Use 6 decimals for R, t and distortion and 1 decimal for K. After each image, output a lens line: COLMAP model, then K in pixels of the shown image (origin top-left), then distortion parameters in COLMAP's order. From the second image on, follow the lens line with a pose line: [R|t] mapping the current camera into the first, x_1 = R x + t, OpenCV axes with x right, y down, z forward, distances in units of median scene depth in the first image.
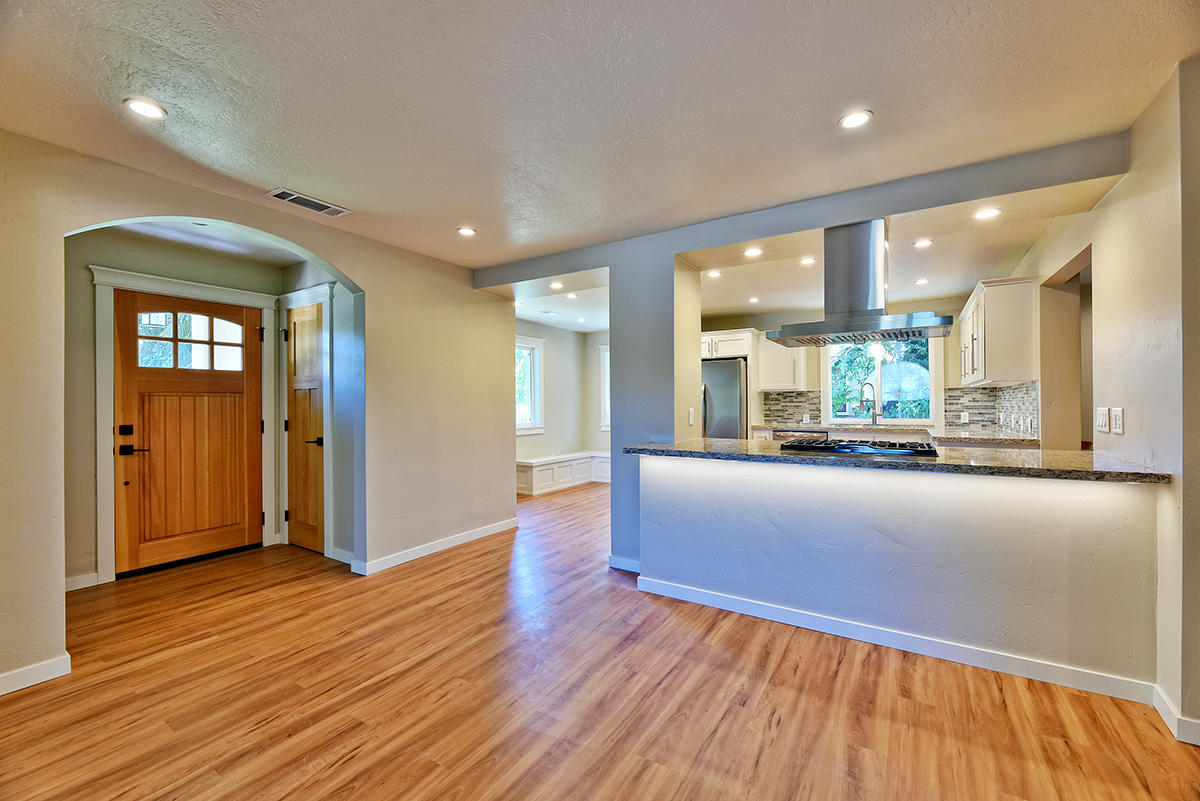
lens RADIAL K [[485.3, 0, 594.5], [0, 485.3, 402.6], [0, 0, 1]] dist [0.002703, -0.003652]
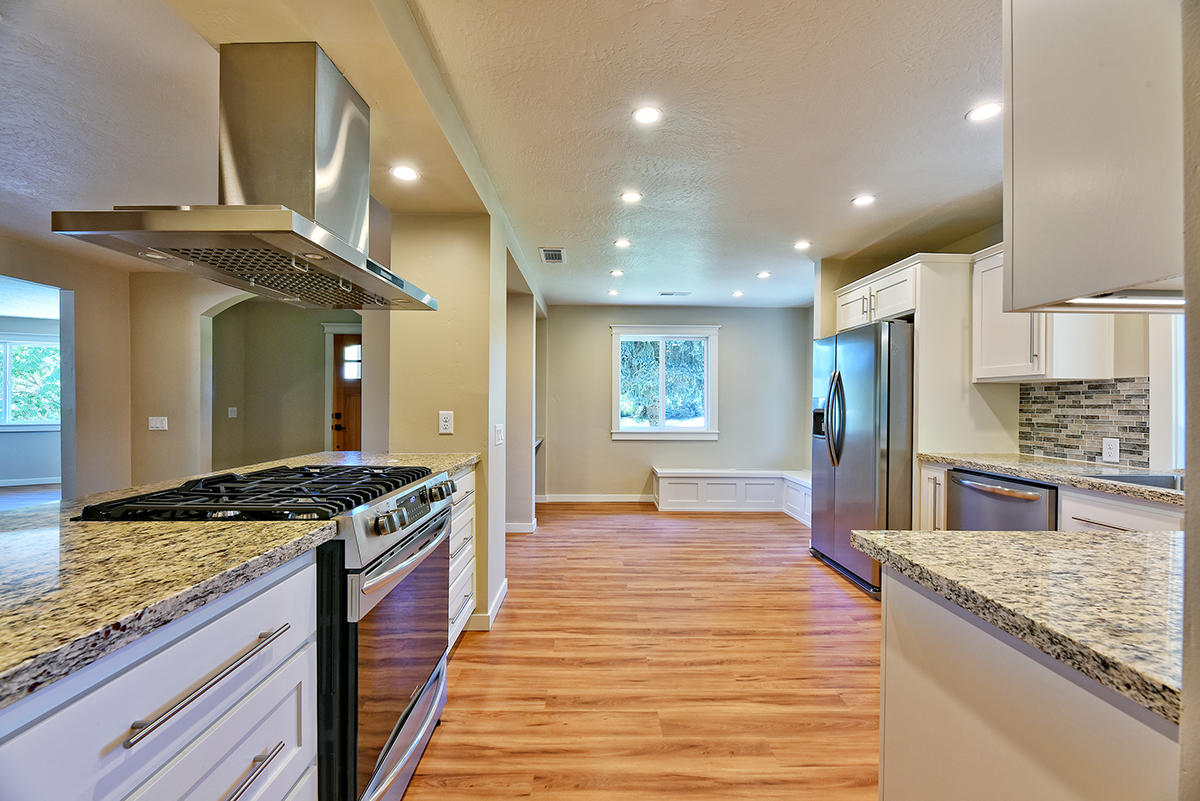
lens RADIAL K [[485.3, 0, 593.4], [0, 485.3, 402.9], [0, 0, 1]] dist [0.002703, -0.003652]
pose [[0.552741, 0.009771, -0.833296, 0.959642], [-0.007424, 0.999949, 0.006800, -0.007320], [0.833320, 0.002427, 0.552785, 0.795239]]
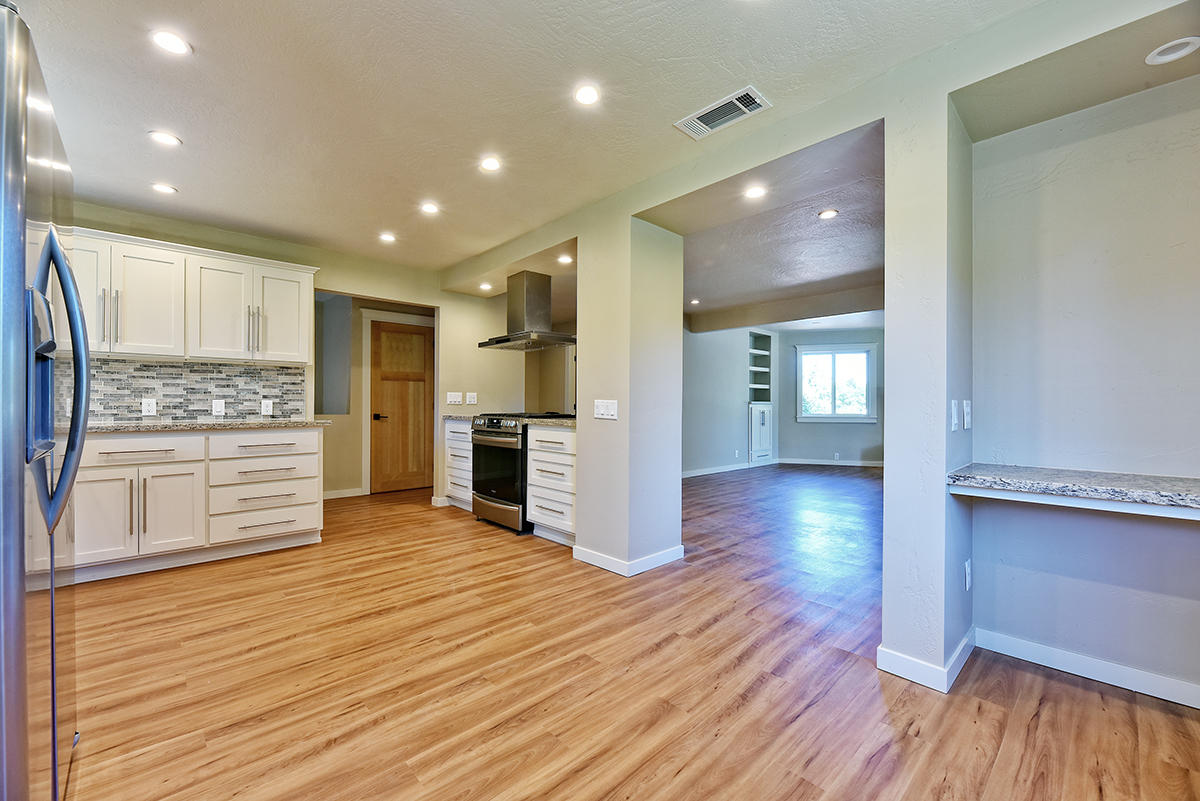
lens RADIAL K [[485.3, 0, 596.5], [0, 485.3, 403.6], [0, 0, 1]] dist [0.002703, -0.003652]
pose [[-0.969536, -0.000019, 0.244949, -0.037990], [0.000477, 0.999998, 0.001965, 0.044383], [-0.244949, 0.002022, -0.969534, 2.005902]]
